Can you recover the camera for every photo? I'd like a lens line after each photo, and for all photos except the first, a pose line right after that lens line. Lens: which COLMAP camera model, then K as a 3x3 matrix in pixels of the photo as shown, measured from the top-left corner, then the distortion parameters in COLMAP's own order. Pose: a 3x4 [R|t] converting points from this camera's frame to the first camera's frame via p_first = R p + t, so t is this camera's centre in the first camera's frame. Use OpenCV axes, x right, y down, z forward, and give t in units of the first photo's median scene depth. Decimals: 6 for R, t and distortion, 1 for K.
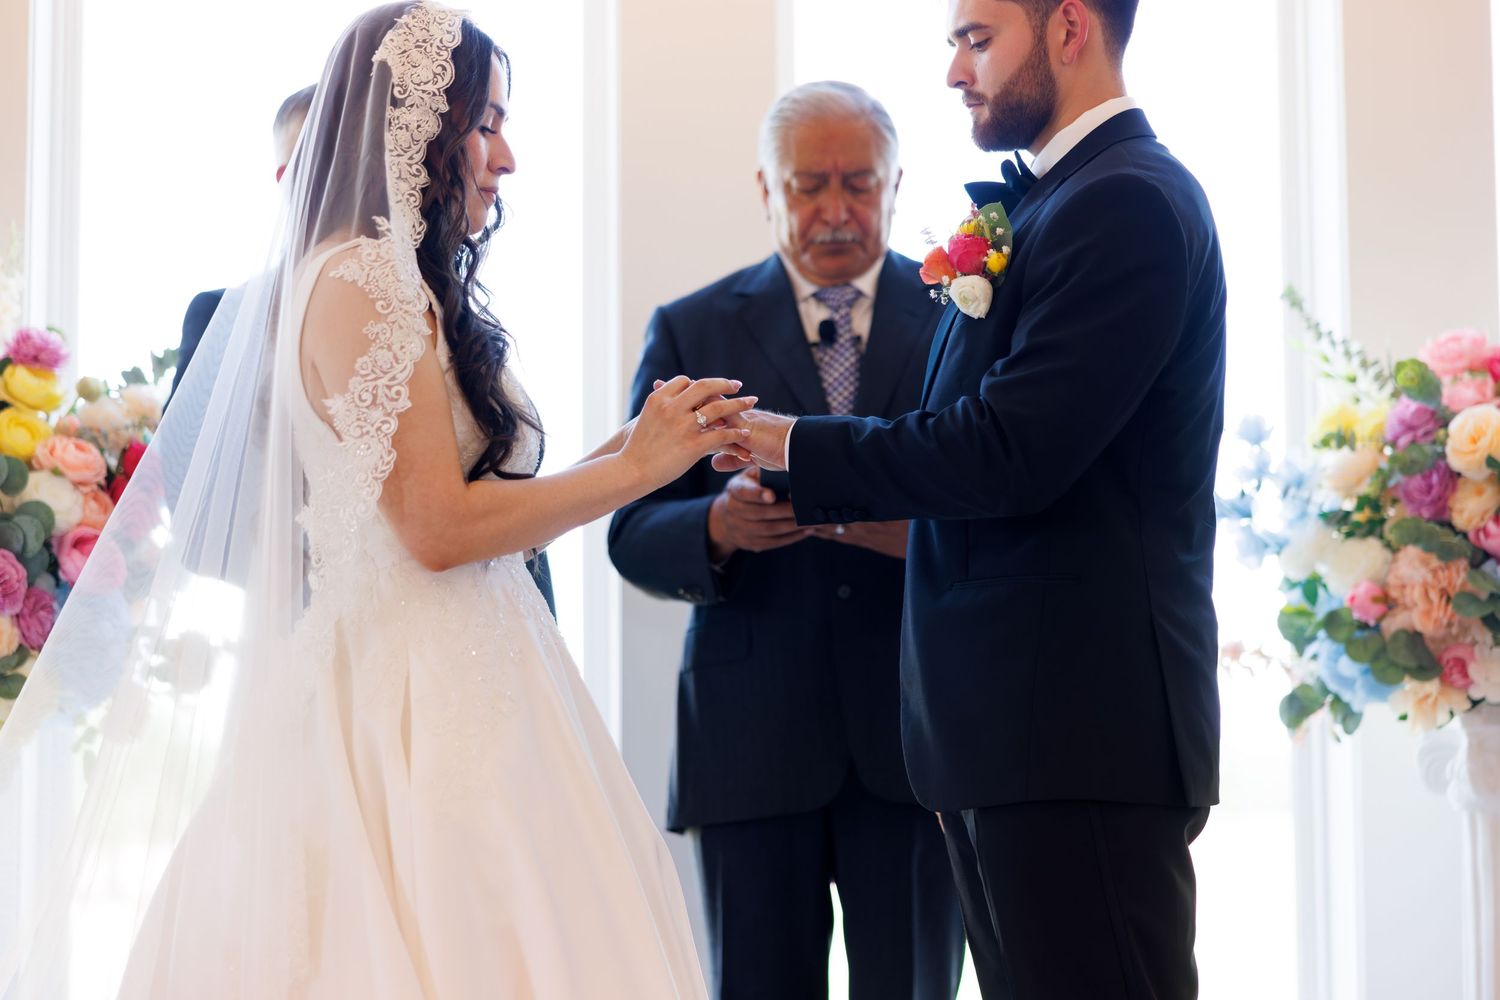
lens RADIAL K [[2935.1, 0, 739.2], [0, 2935.1, 494.0], [0, 0, 1]] dist [0.060890, 0.000000]
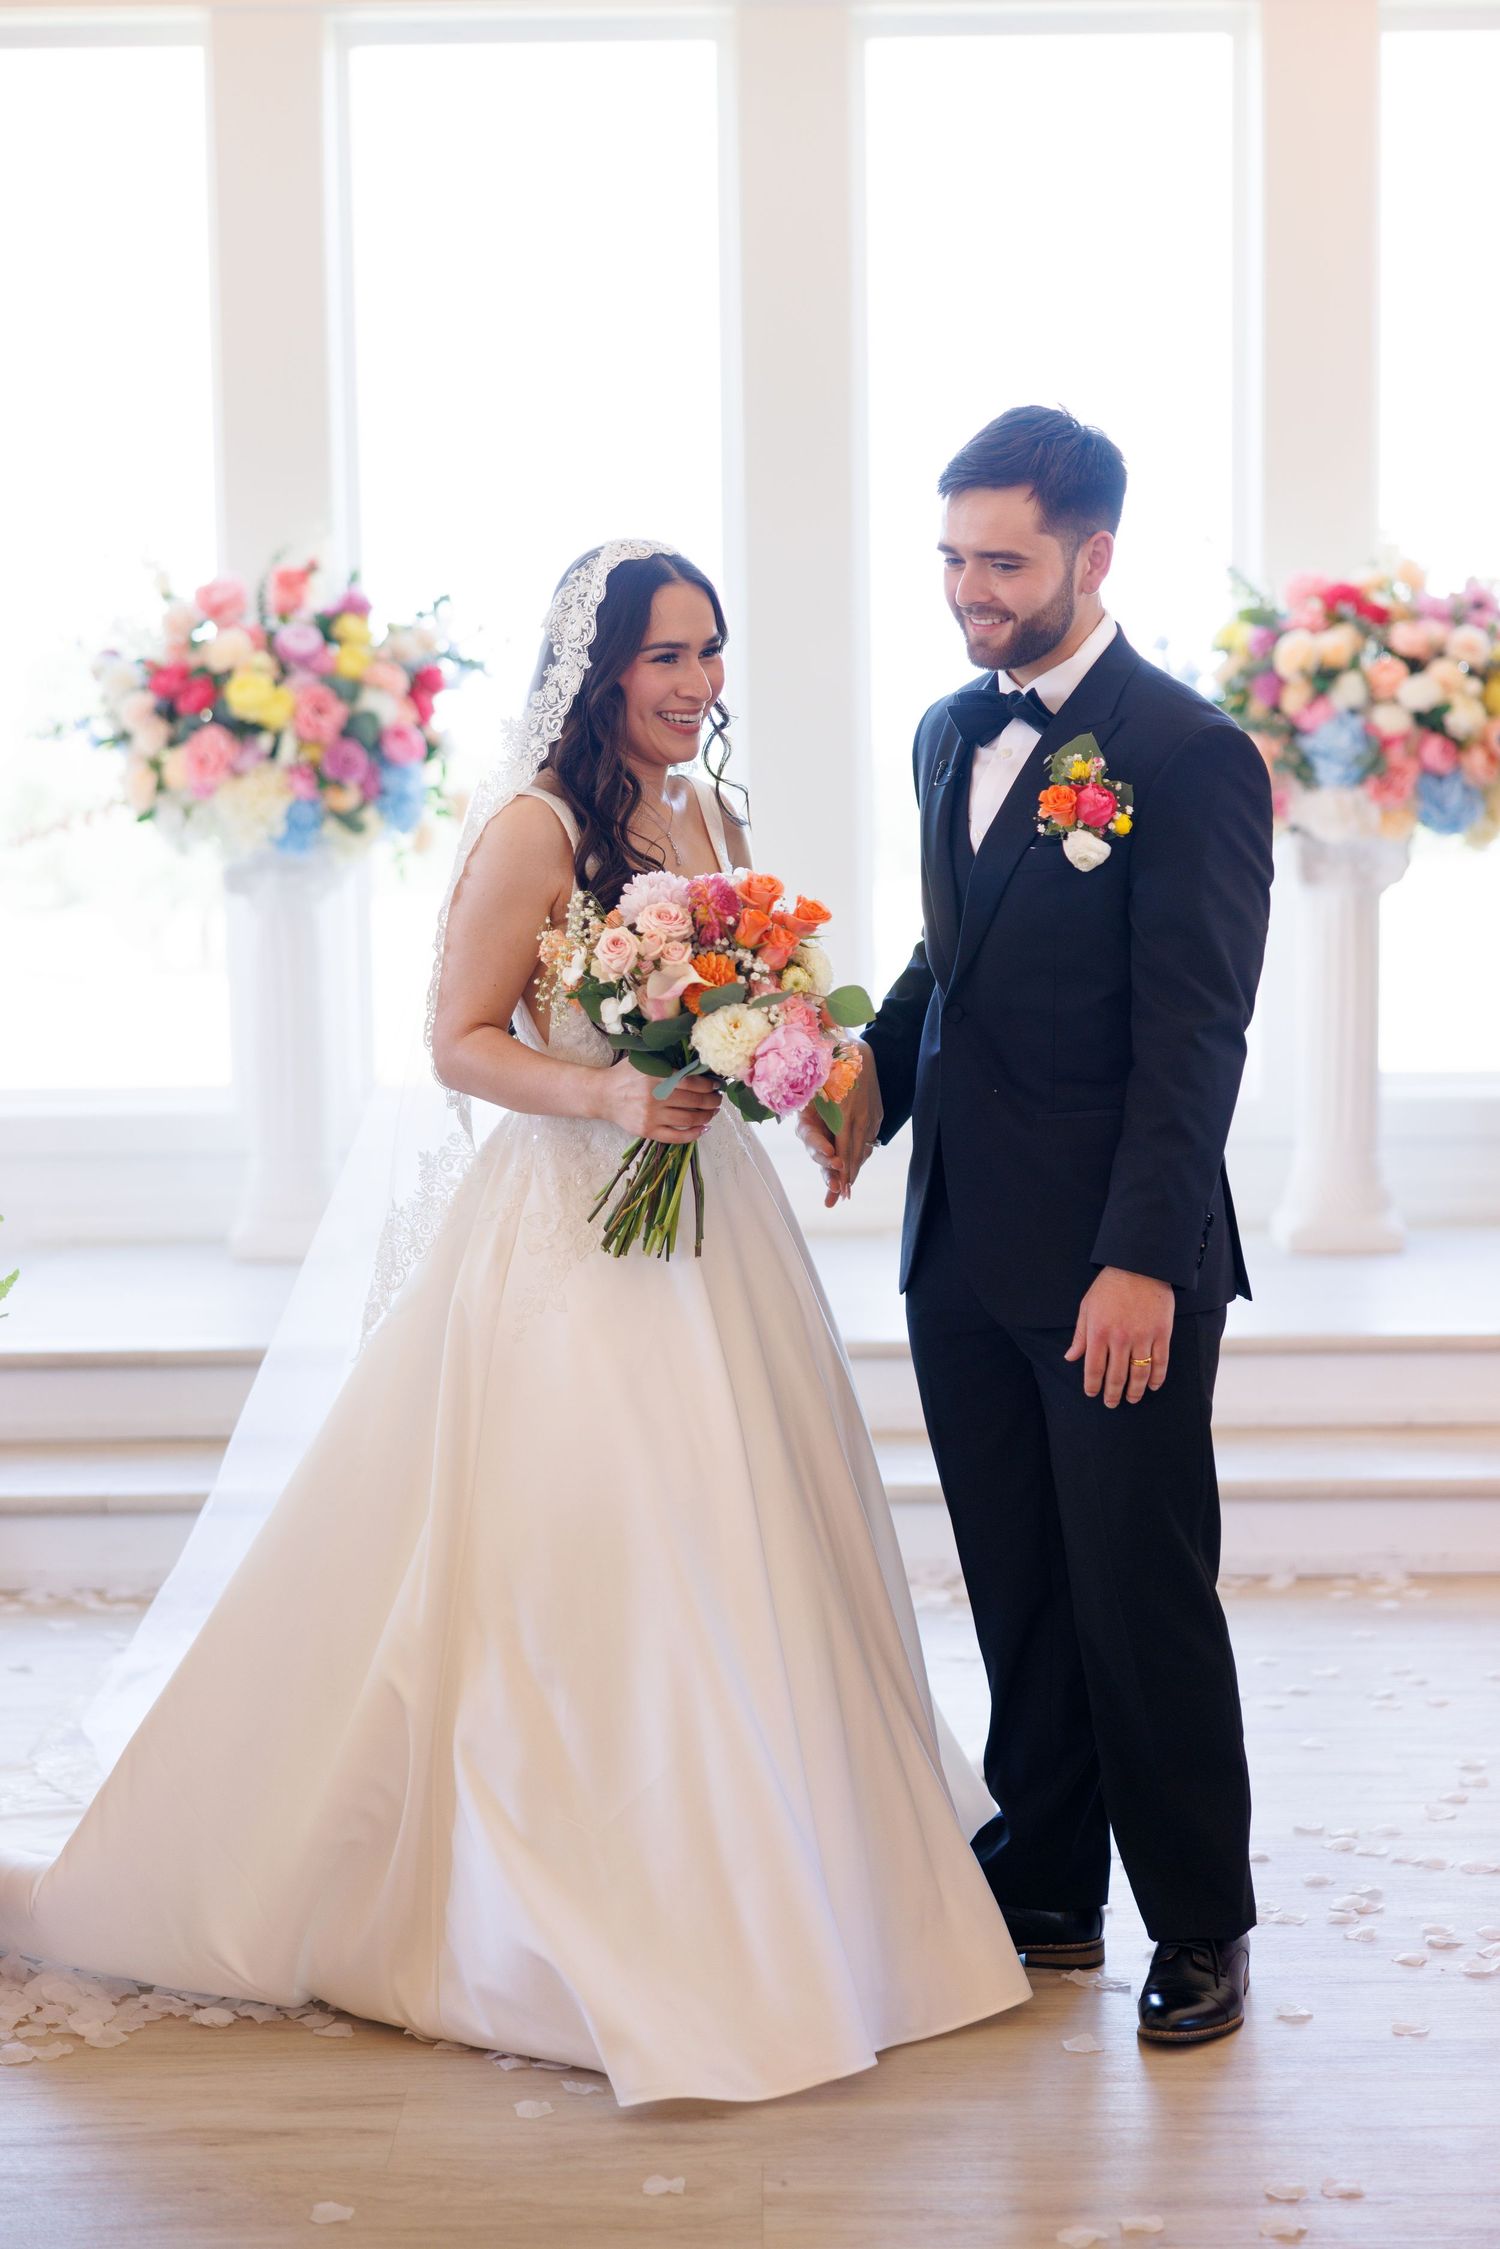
lens RADIAL K [[3835.1, 0, 752.0], [0, 3835.1, 1176.8], [0, 0, 1]] dist [0.016040, 0.000000]
pose [[0.997018, -0.000683, -0.077166, 0.121042], [0.015955, 0.980180, 0.197464, -0.148906], [0.075502, -0.198106, 0.977268, -1.007531]]
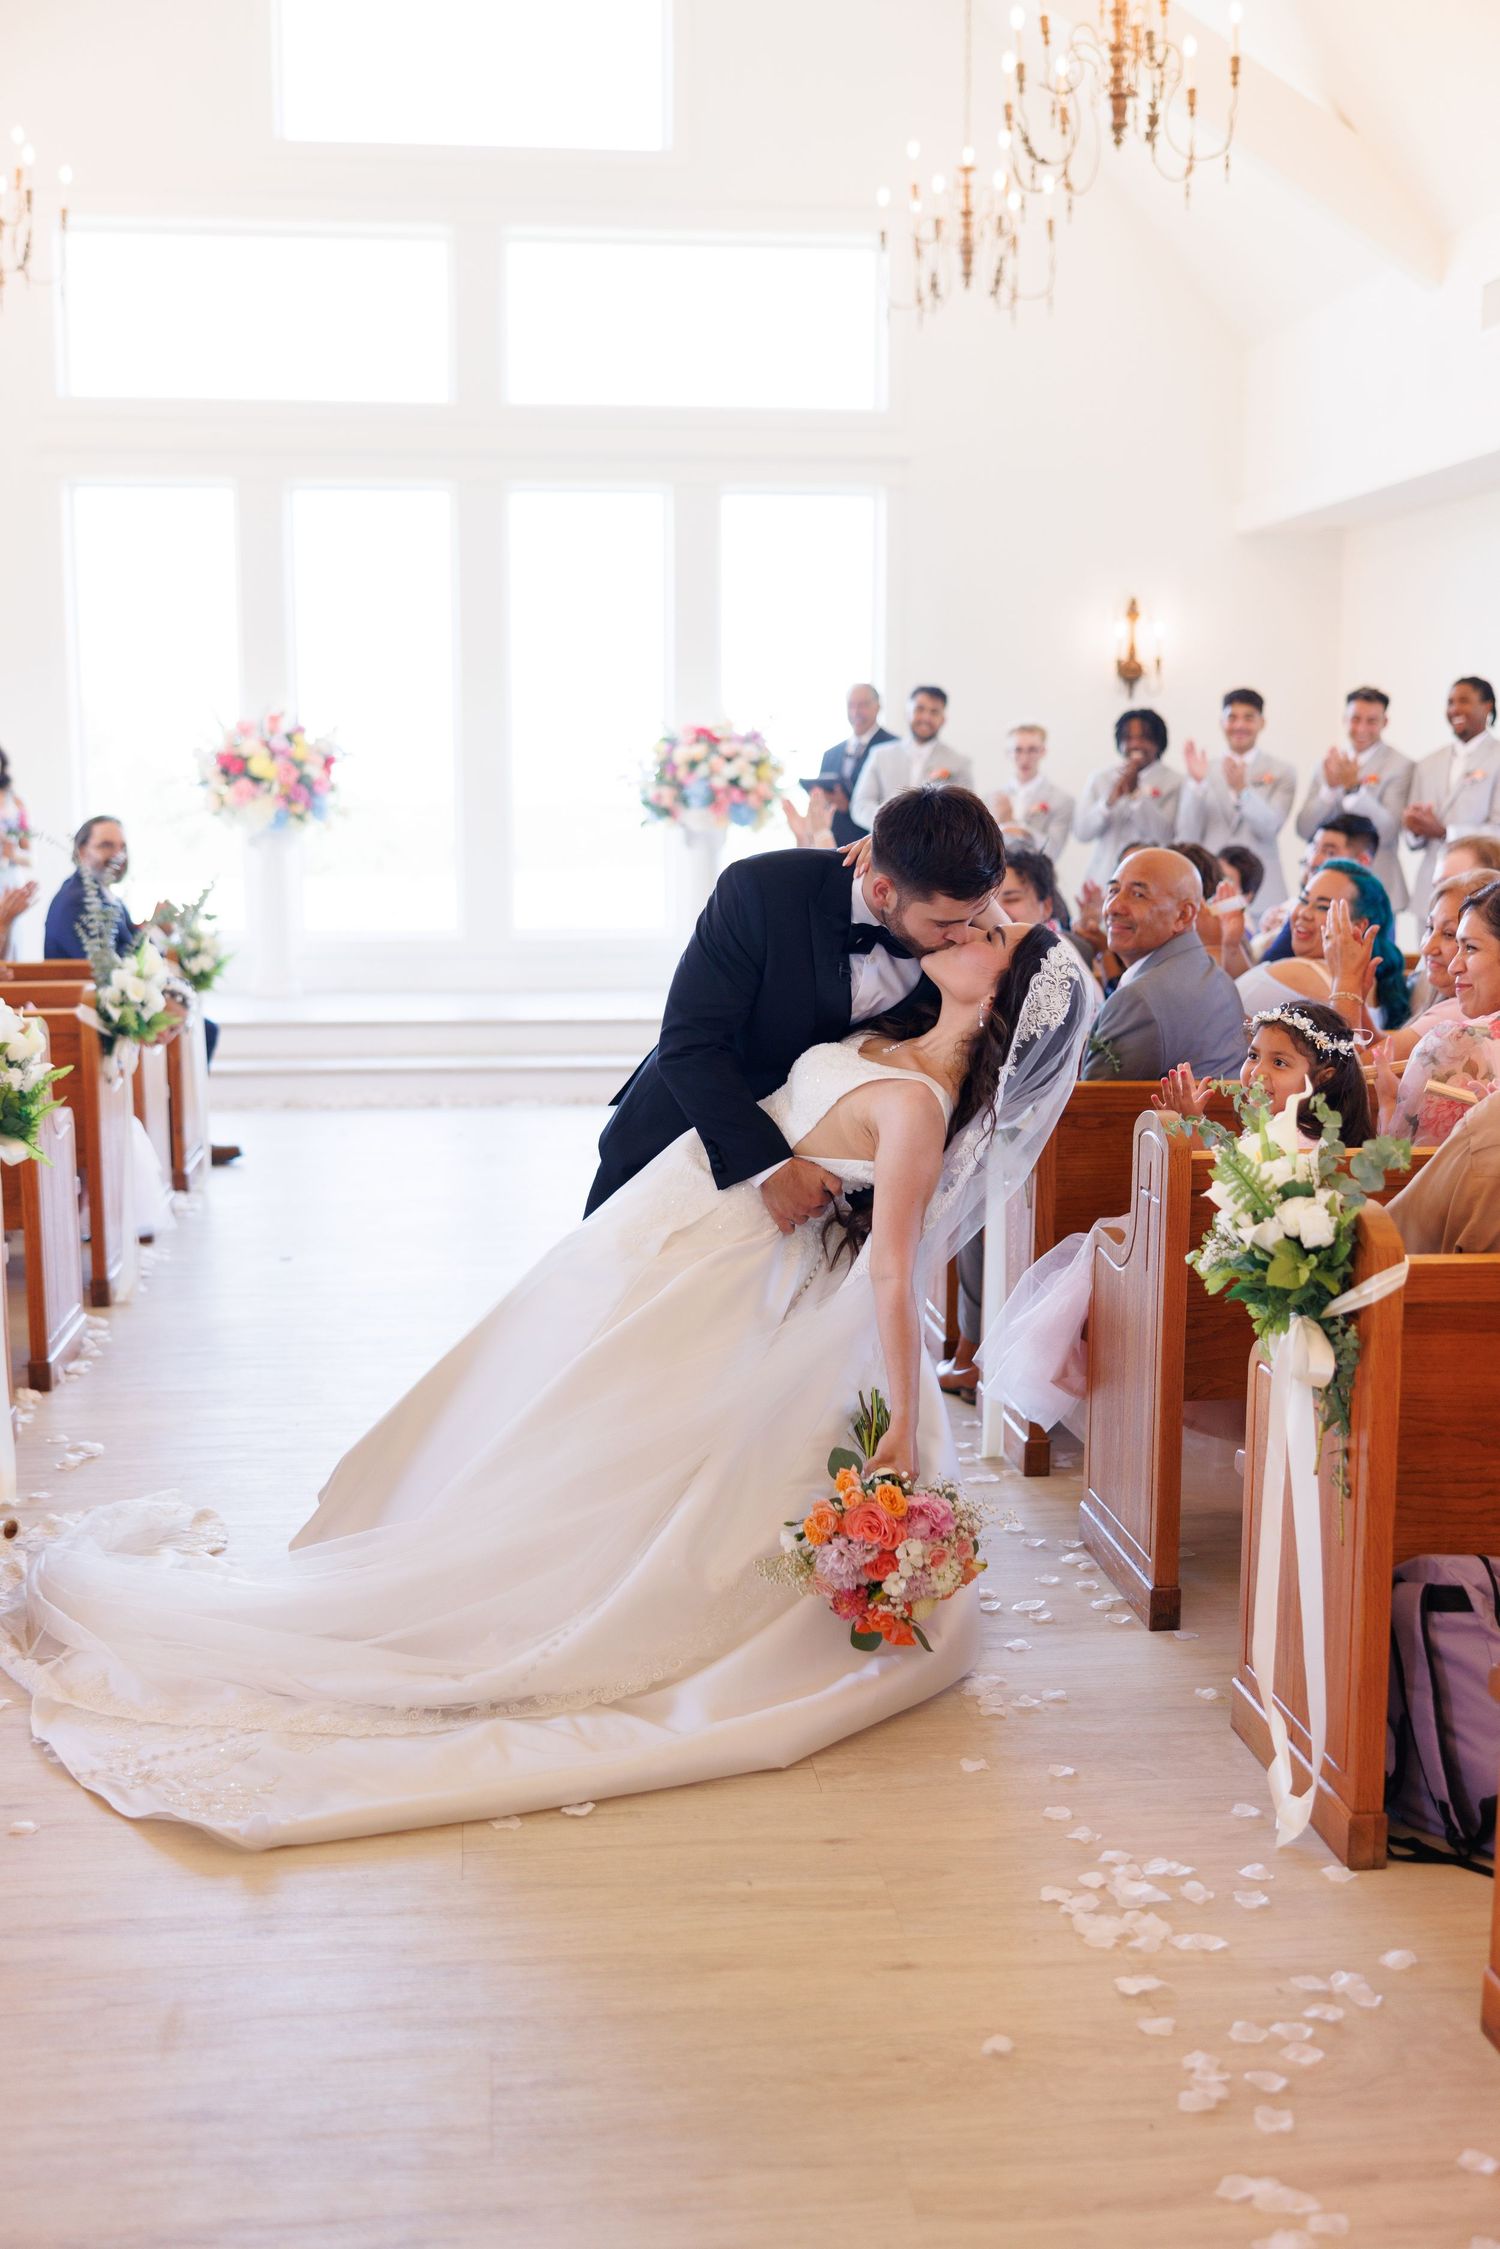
lens RADIAL K [[2428.6, 0, 711.0], [0, 2428.6, 1143.2], [0, 0, 1]] dist [0.015873, 0.000000]
pose [[0.999673, -0.001138, 0.025545, 0.204180], [-0.004905, 0.971924, 0.235242, -0.268867], [-0.025095, -0.235291, 0.971601, -2.167582]]
